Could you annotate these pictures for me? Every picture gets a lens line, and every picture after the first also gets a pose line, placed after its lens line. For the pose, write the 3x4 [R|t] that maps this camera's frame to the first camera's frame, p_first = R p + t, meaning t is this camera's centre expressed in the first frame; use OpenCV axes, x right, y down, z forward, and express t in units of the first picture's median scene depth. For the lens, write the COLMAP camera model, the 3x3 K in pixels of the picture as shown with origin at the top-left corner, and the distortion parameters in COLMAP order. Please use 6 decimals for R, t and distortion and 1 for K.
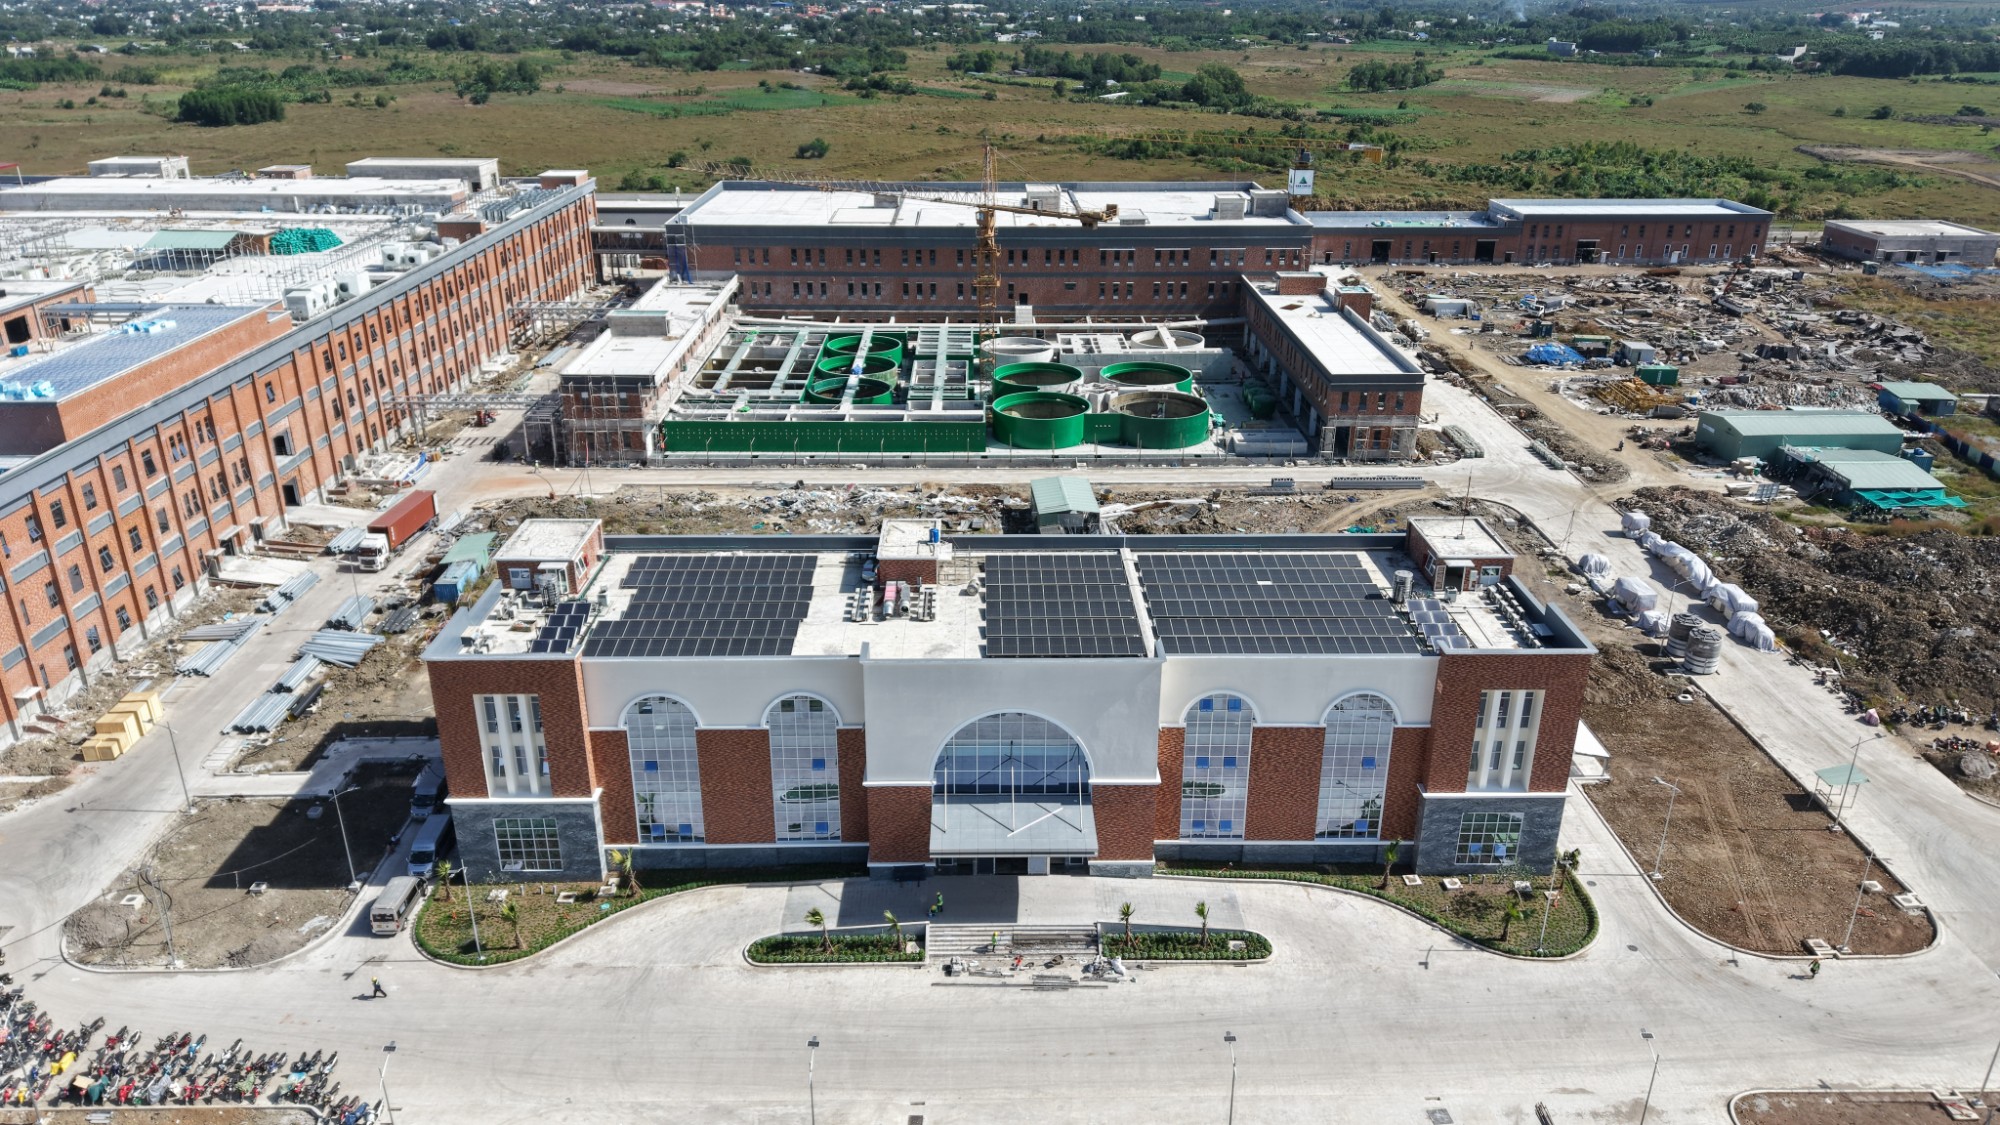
lens RADIAL K [[1375.0, 0, 1004.0], [0, 1375.0, 555.8], [0, 0, 1]] dist [0.003496, 0.000280]
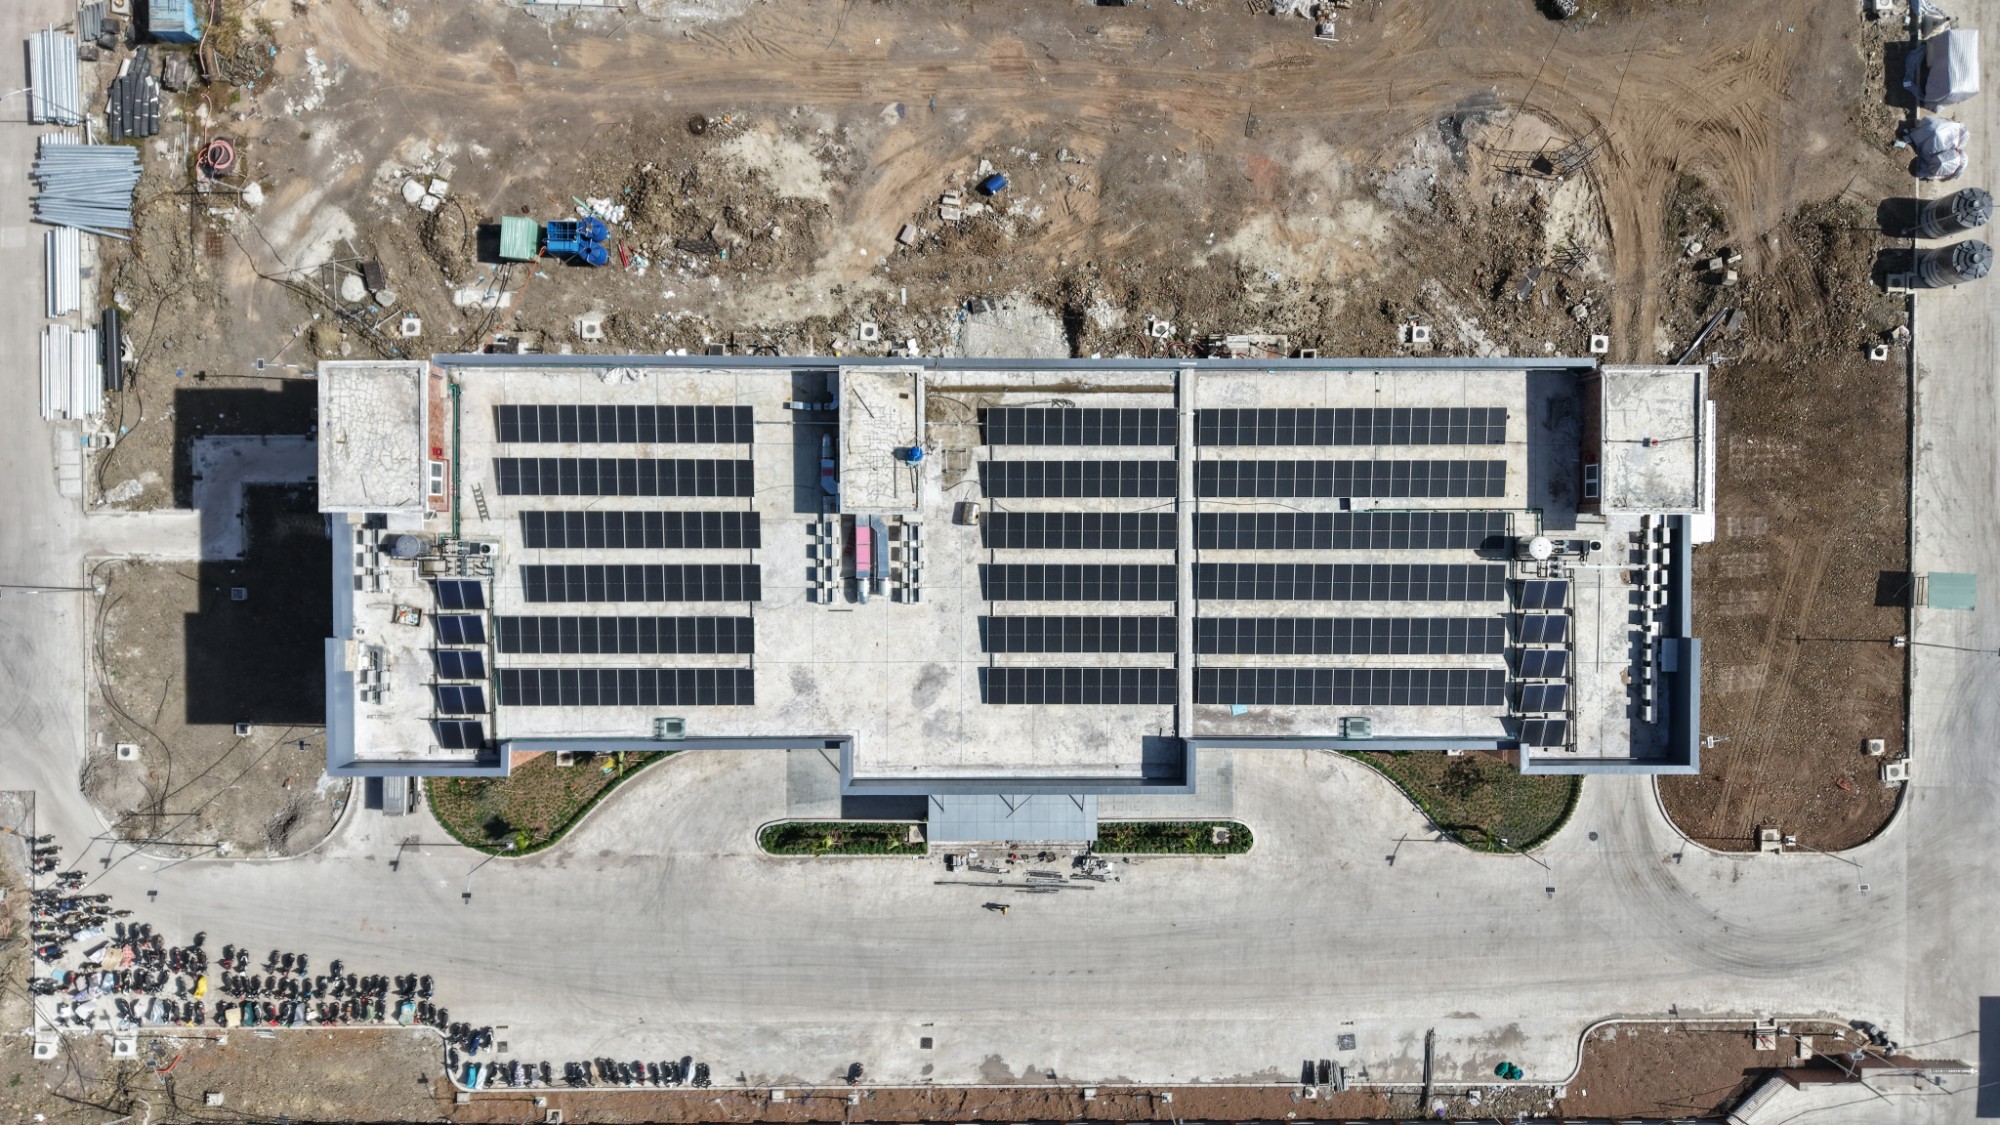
lens RADIAL K [[1346.9, 0, 997.8], [0, 1346.9, 558.6], [0, 0, 1]] dist [0.021695, -0.024202]
pose [[0.999700, 0.019195, 0.015231, -0.012274], [-0.021223, 0.367592, 0.929745, -0.411993], [0.012248, -0.929789, 0.367889, 0.443344]]
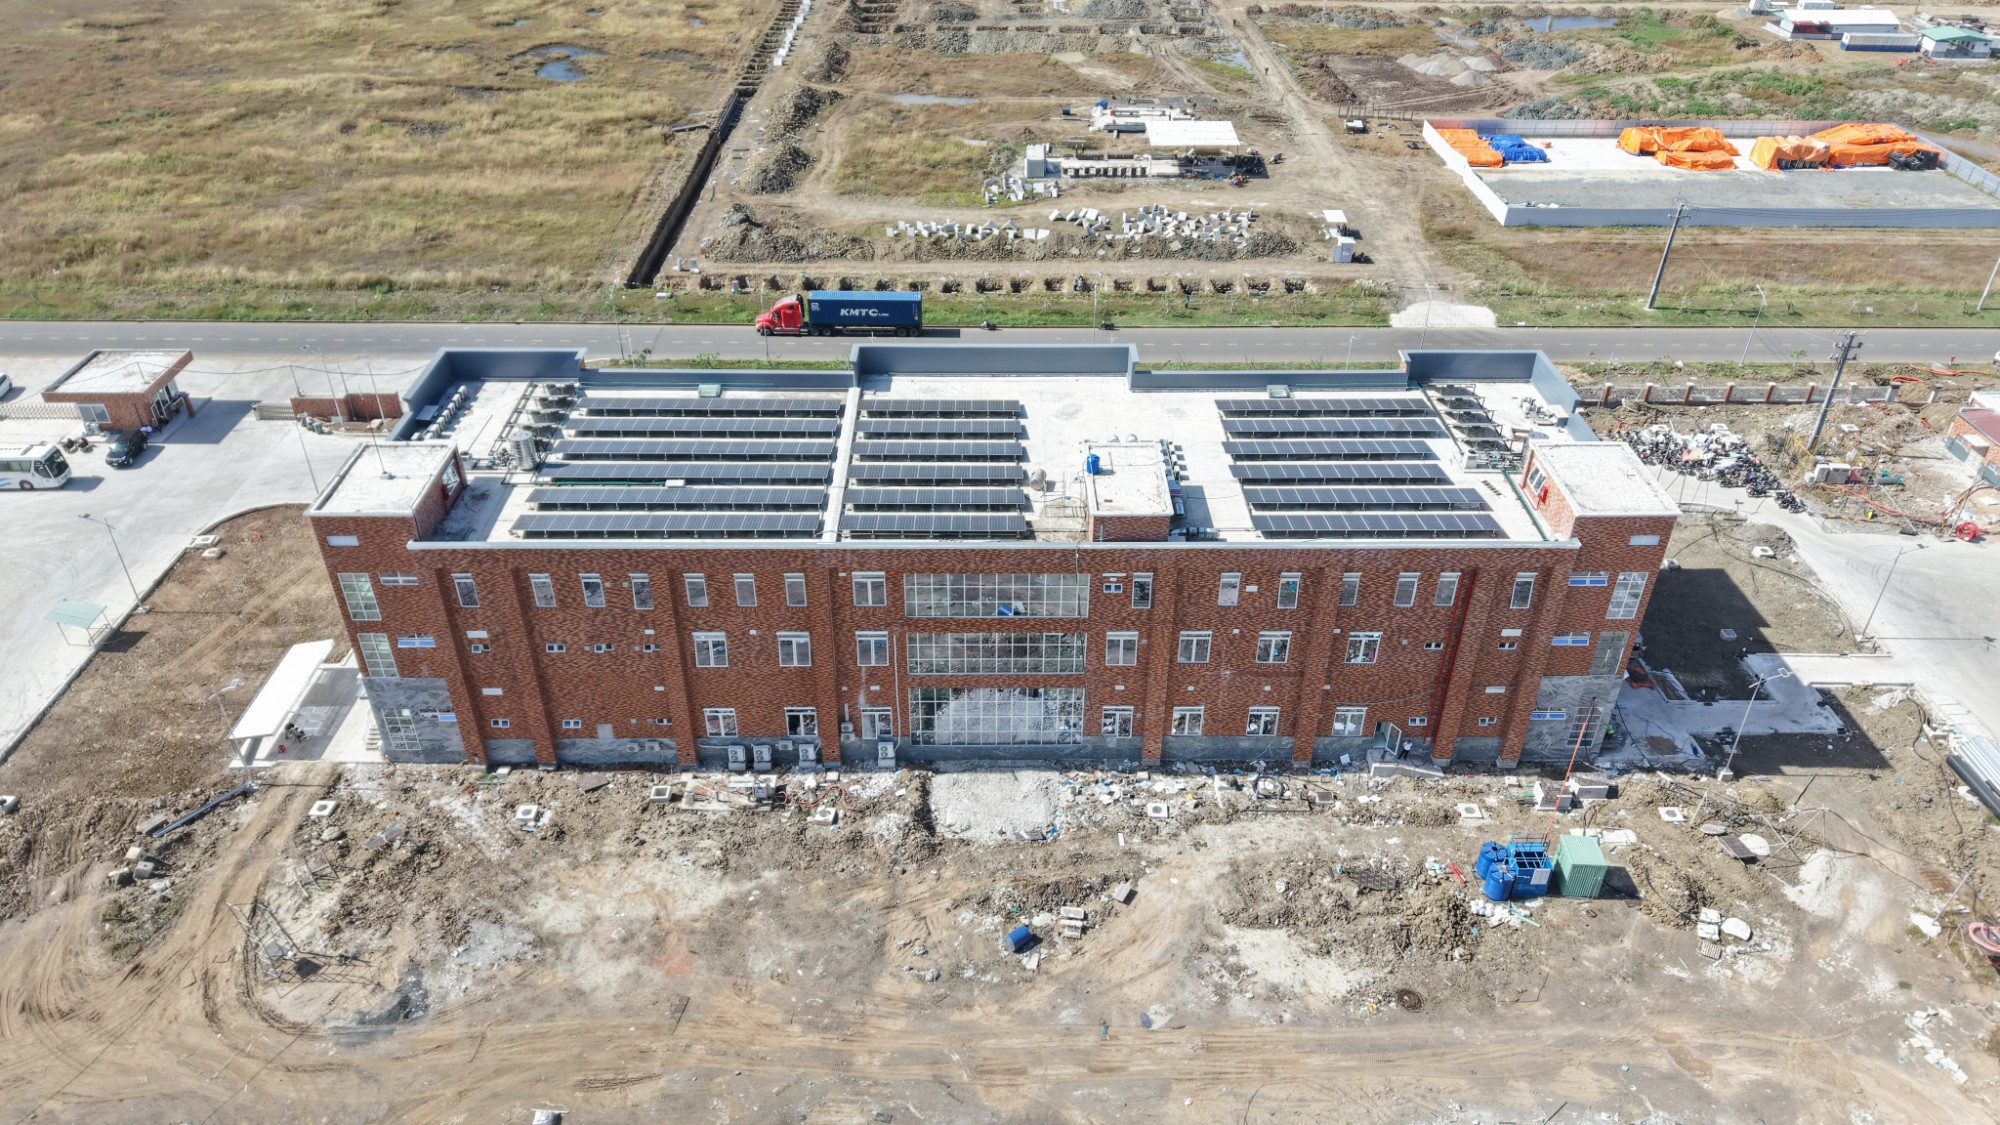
lens RADIAL K [[1346.9, 0, 997.8], [0, 1346.9, 558.6], [0, 0, 1]] dist [0.021695, -0.024202]
pose [[-0.999920, -0.012373, 0.002789, -0.000858], [-0.004464, 0.549101, 0.835744, -0.388810], [-0.011872, 0.835665, -0.549112, 0.929377]]
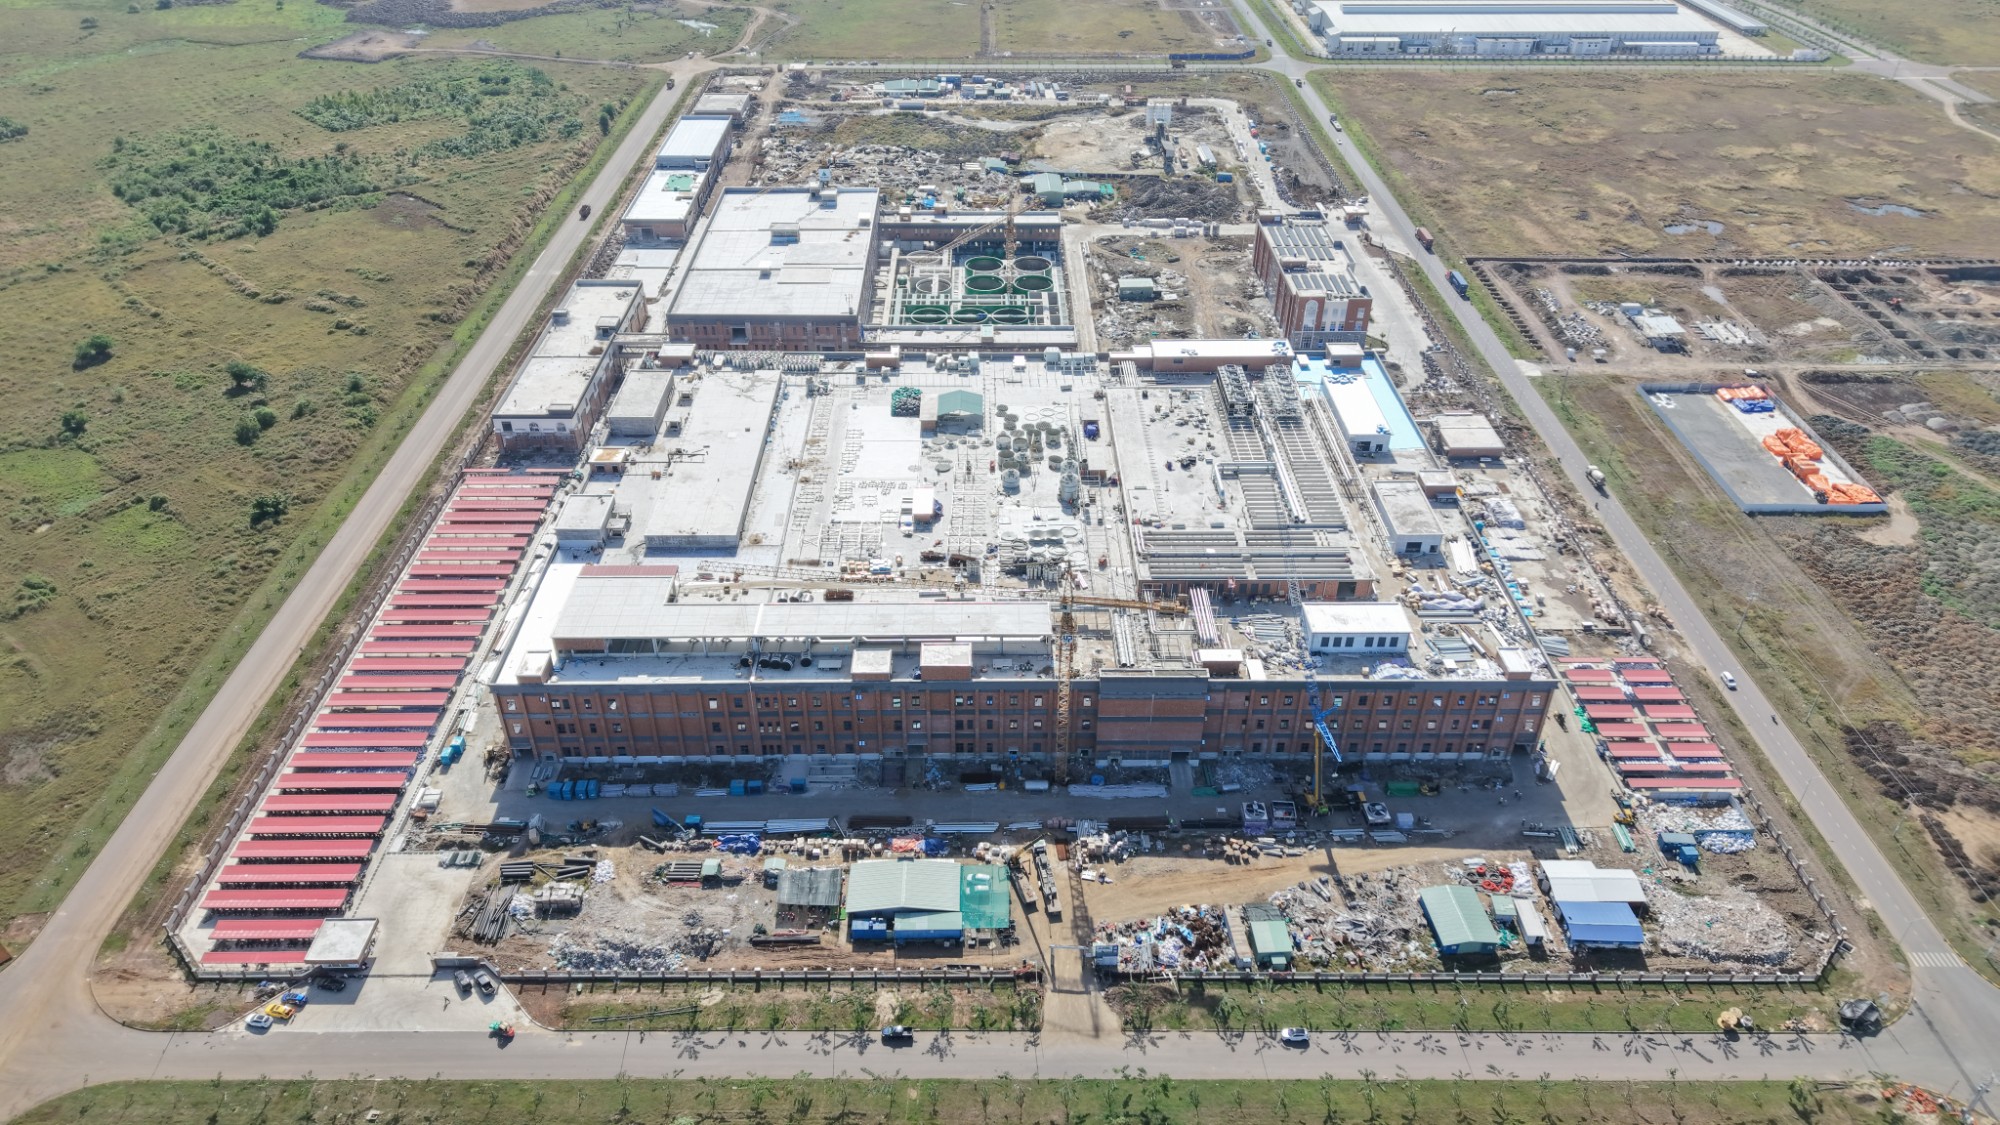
lens RADIAL K [[1330.7, 0, 996.4], [0, 1330.7, 556.8], [0, 0, 1]] dist [0.015130, -0.005716]
pose [[0.007748, -0.565052, 0.825019, -2.558448], [0.380193, 0.764750, 0.520203, -1.151004], [-0.924875, 0.309636, 0.220755, 0.790093]]
